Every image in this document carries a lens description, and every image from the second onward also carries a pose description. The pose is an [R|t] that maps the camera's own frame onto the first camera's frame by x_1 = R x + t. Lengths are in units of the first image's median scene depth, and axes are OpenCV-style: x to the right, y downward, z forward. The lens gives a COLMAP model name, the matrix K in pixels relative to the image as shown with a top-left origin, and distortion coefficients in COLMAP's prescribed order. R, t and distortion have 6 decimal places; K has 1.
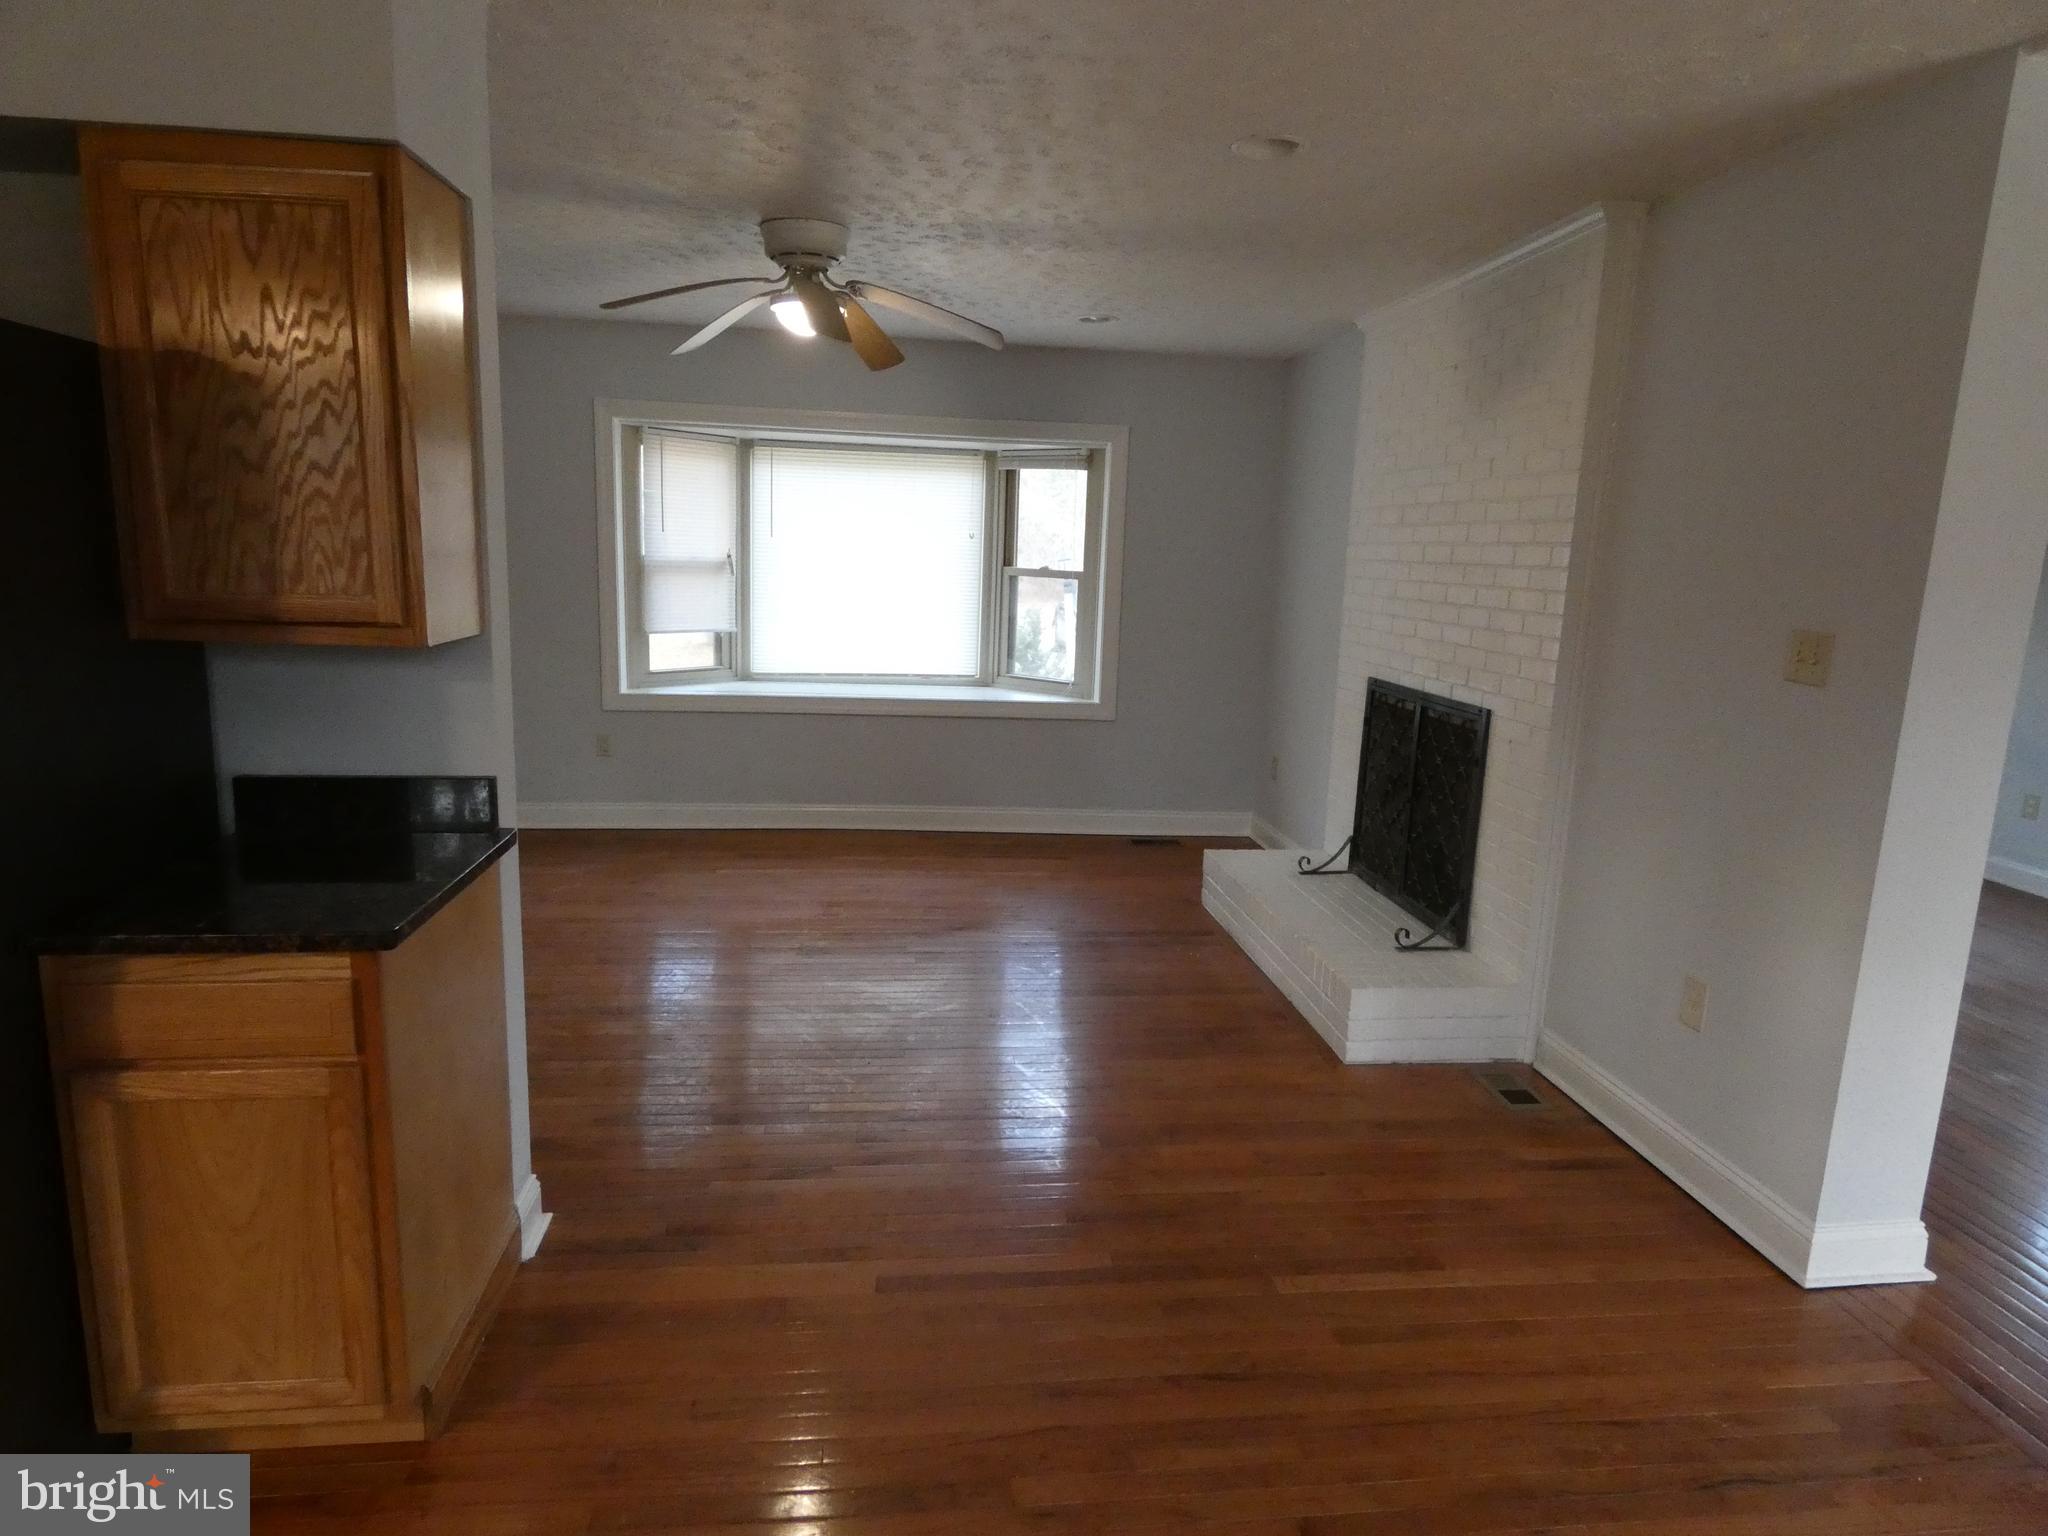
lens RADIAL K [[1251.0, 0, 1026.1], [0, 1251.0, 757.0], [0, 0, 1]] dist [-0.000109, -0.000038]
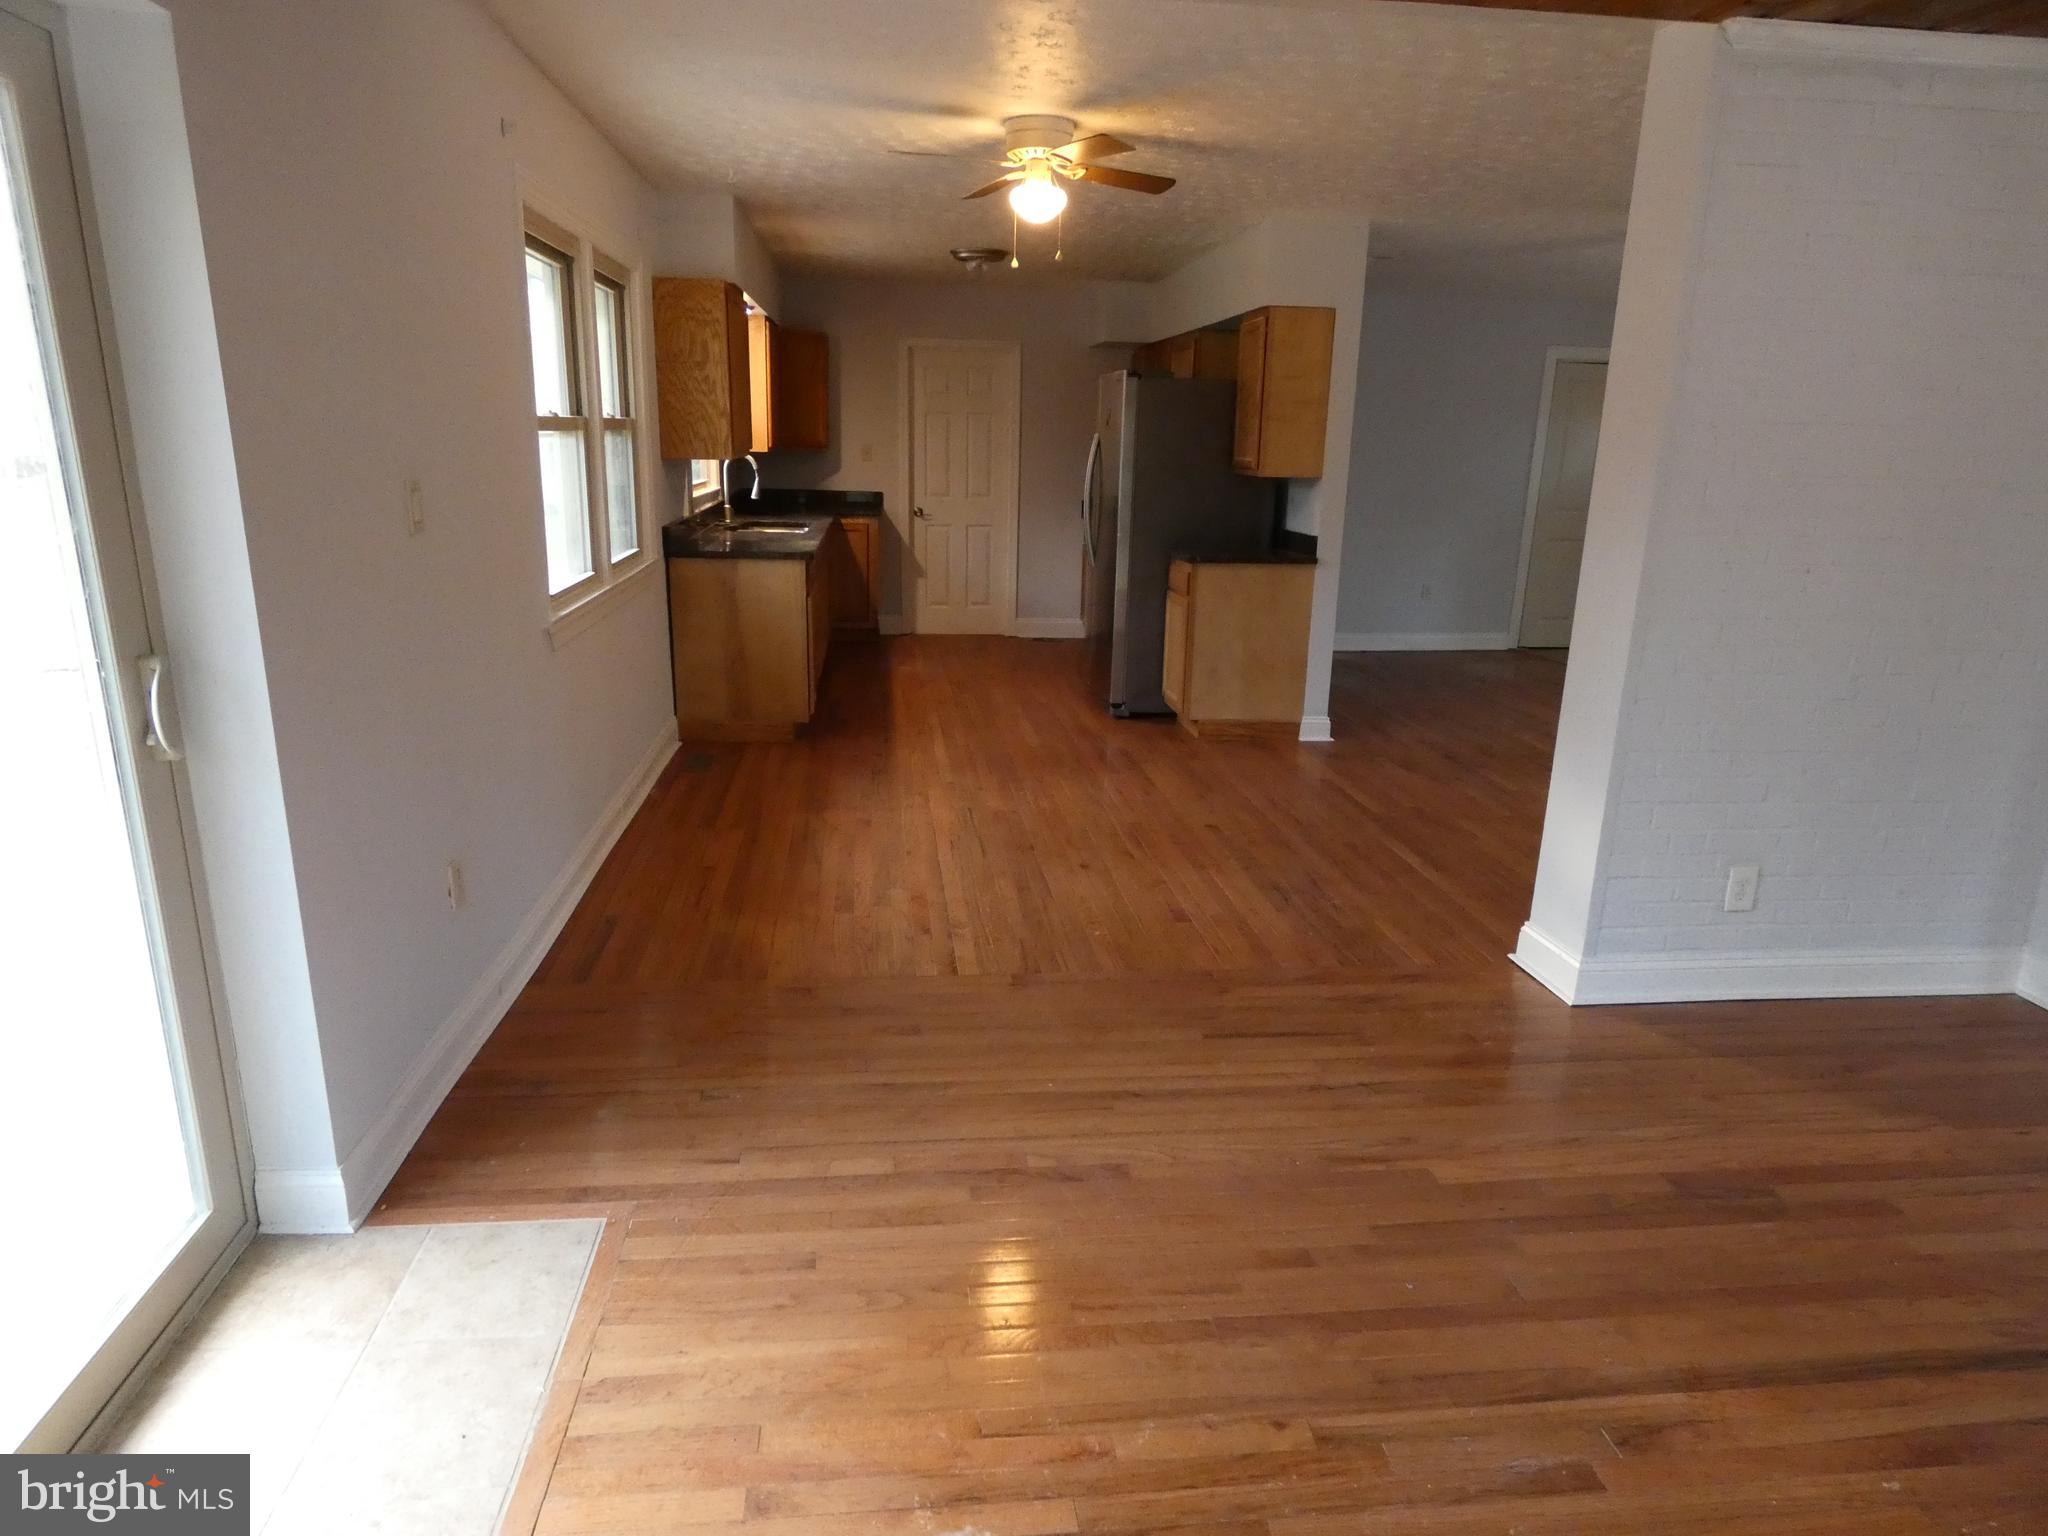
lens RADIAL K [[1228.9, 0, 1017.4], [0, 1228.9, 779.3], [0, 0, 1]] dist [0.000182, -0.000340]
pose [[-0.011934, 0.234719, -0.971990, 0.825276], [-0.193365, 0.953169, 0.232548, 0.009615], [0.981054, 0.190724, 0.034011, 0.163279]]
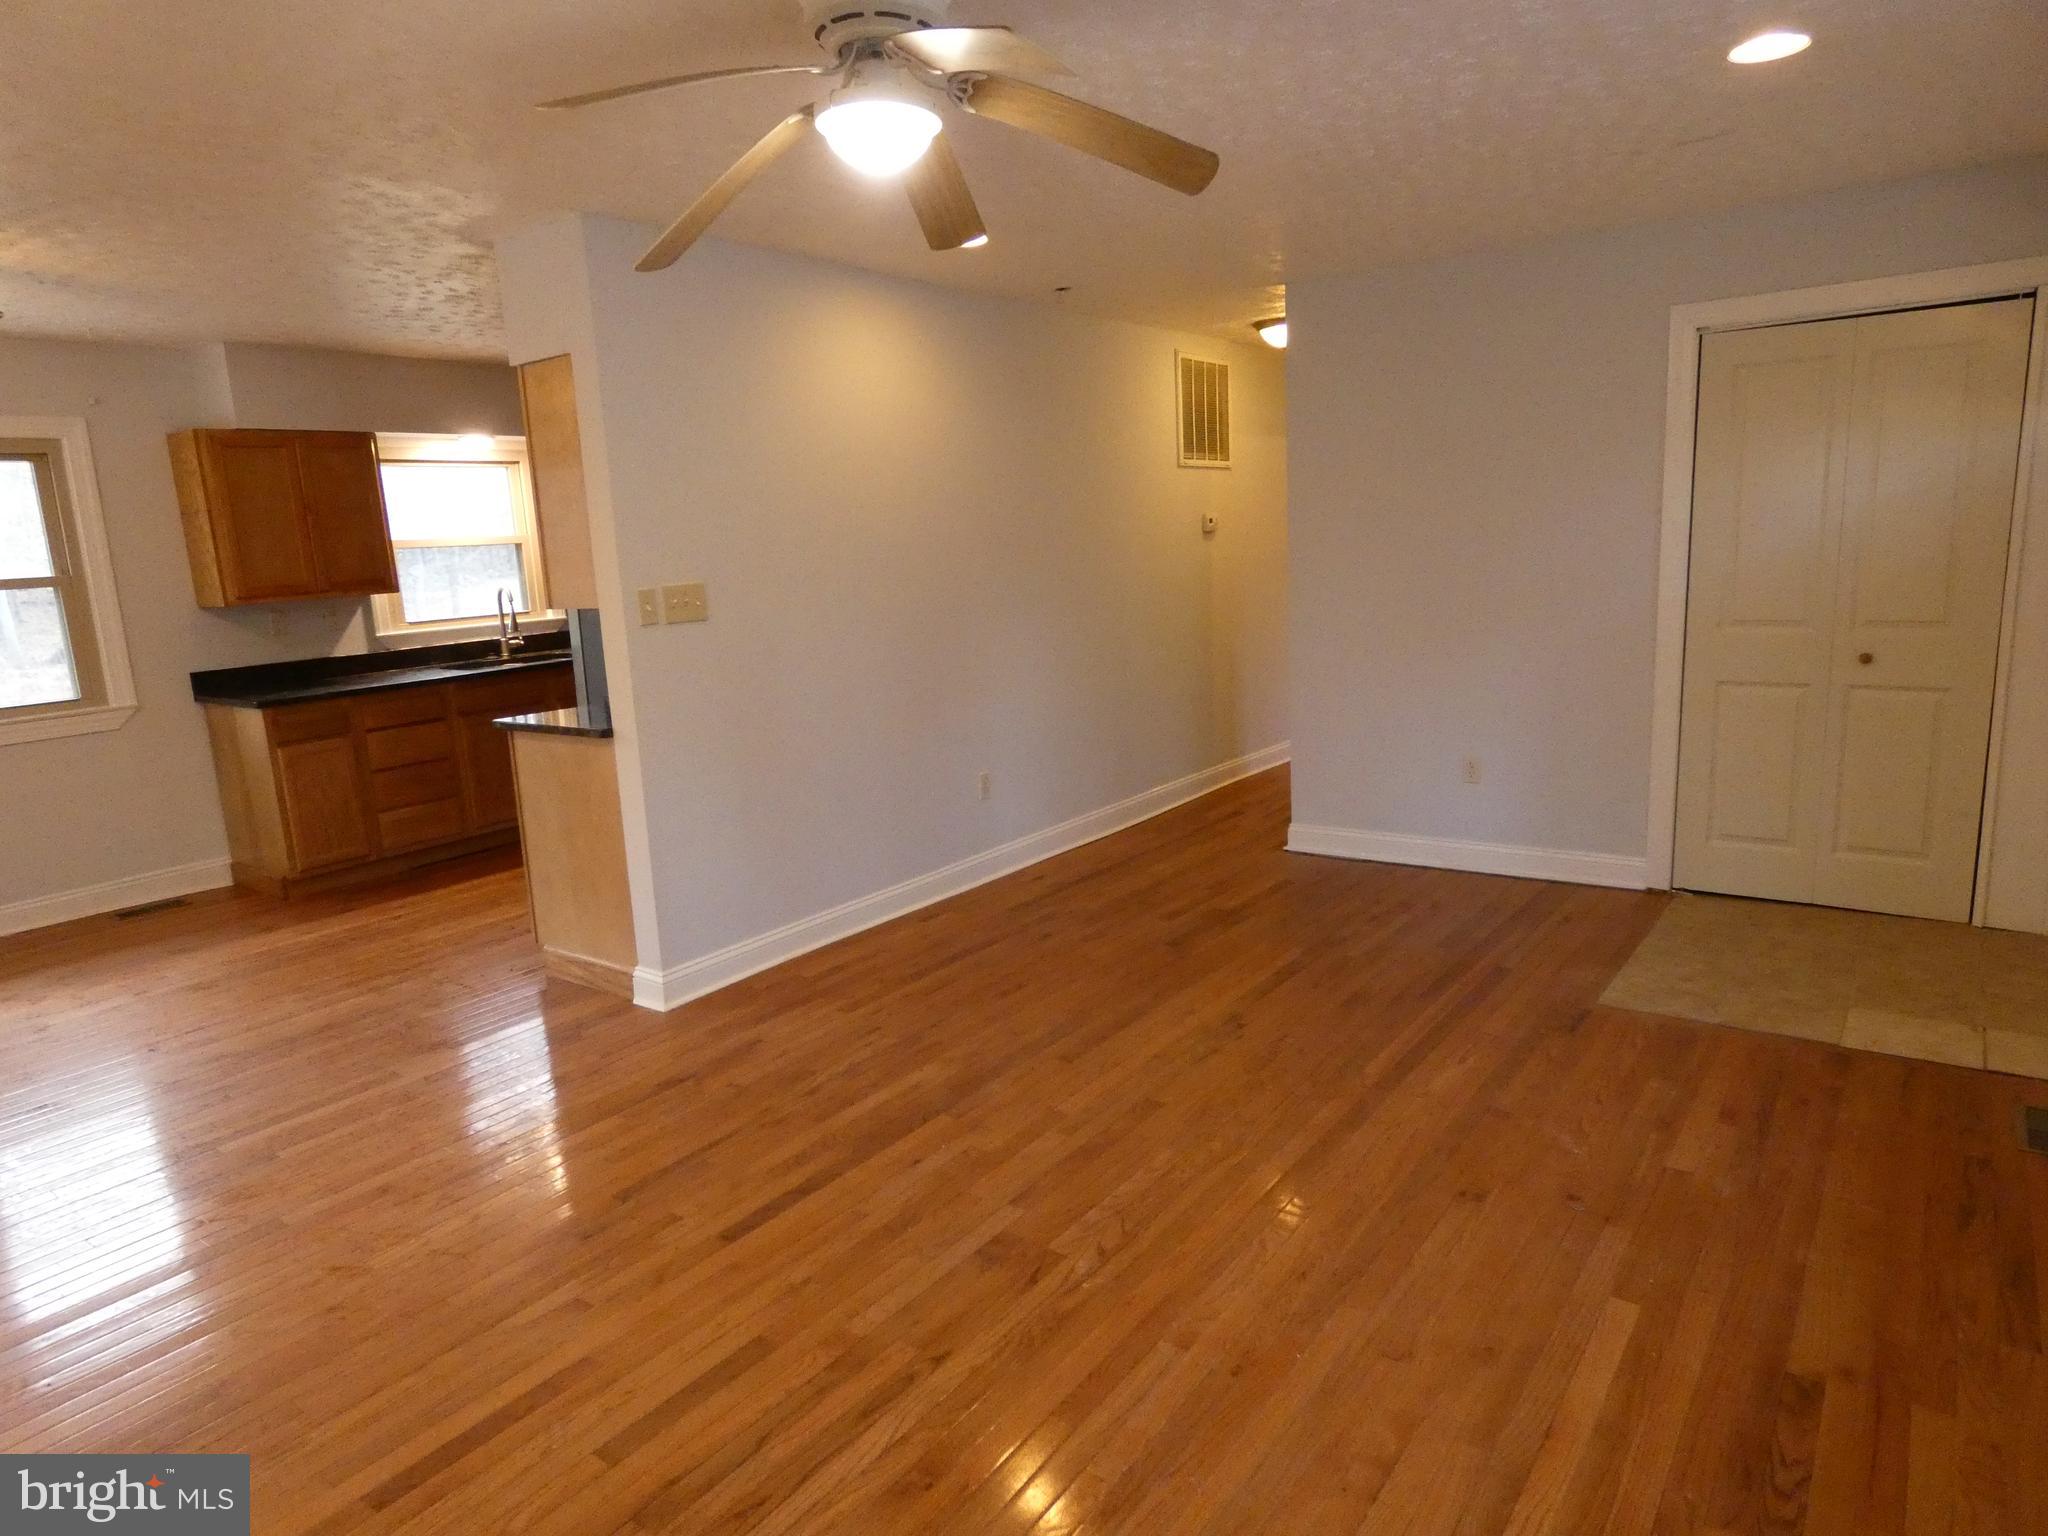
lens RADIAL K [[1242.9, 0, 1022.1], [0, 1242.9, 768.9], [0, 0, 1]] dist [-0.005589, 0.000322]
pose [[-0.689348, 0.132322, -0.712243, 0.149506], [-0.100341, 0.956260, 0.274772, -0.153346], [0.717448, 0.260880, -0.645918, 0.961569]]
